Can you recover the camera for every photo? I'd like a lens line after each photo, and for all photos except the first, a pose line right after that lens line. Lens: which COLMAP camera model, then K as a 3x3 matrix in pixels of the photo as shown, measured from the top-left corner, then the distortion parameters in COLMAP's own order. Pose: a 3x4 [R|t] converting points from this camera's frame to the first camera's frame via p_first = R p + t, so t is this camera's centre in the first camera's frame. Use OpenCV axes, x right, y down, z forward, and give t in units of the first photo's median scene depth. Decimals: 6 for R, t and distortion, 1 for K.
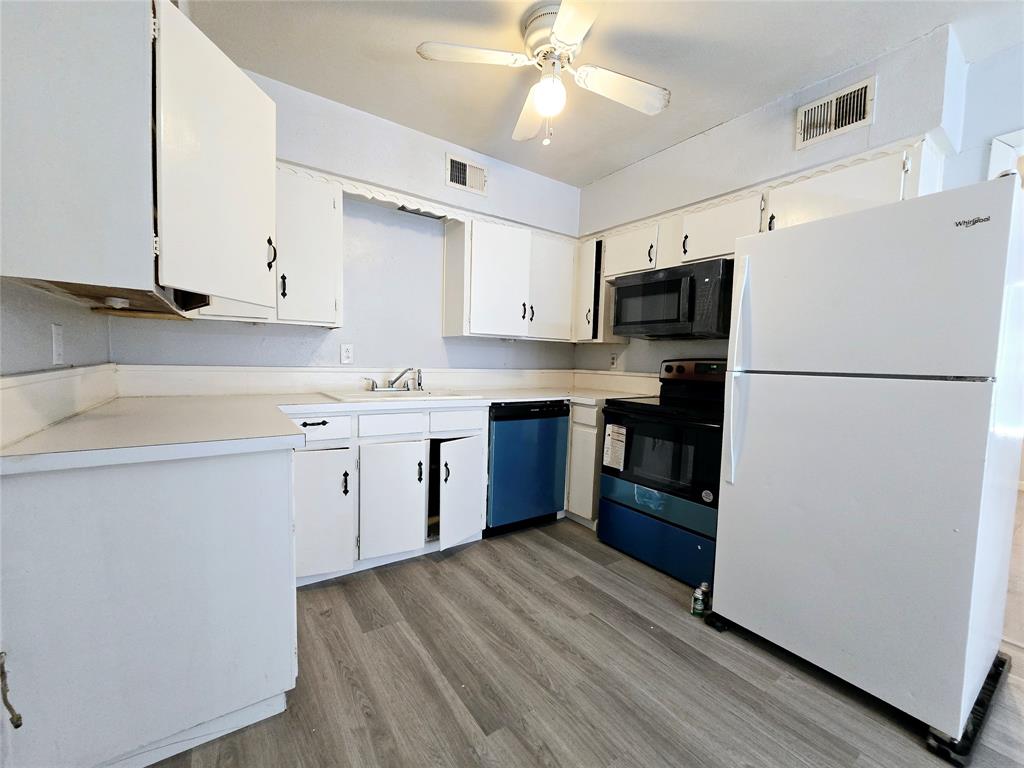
lens RADIAL K [[417.6, 0, 510.7], [0, 417.6, 386.7], [0, 0, 1]] dist [-0.001689, -0.000027]
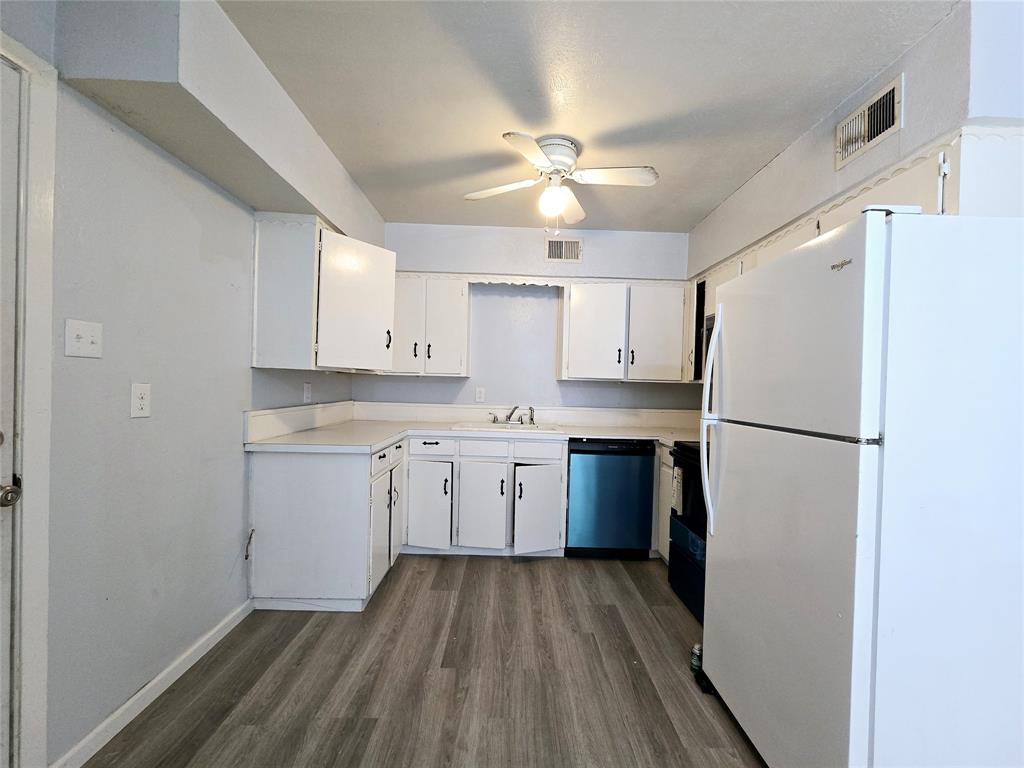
lens RADIAL K [[417.6, 0, 517.3], [0, 417.6, 384.9], [0, 0, 1]] dist [-0.001689, -0.000027]
pose [[0.827479, -0.006736, -0.561457, 0.619701], [-0.039172, 0.996799, -0.069690, -0.026910], [0.560129, 0.079660, 0.824566, -0.072108]]
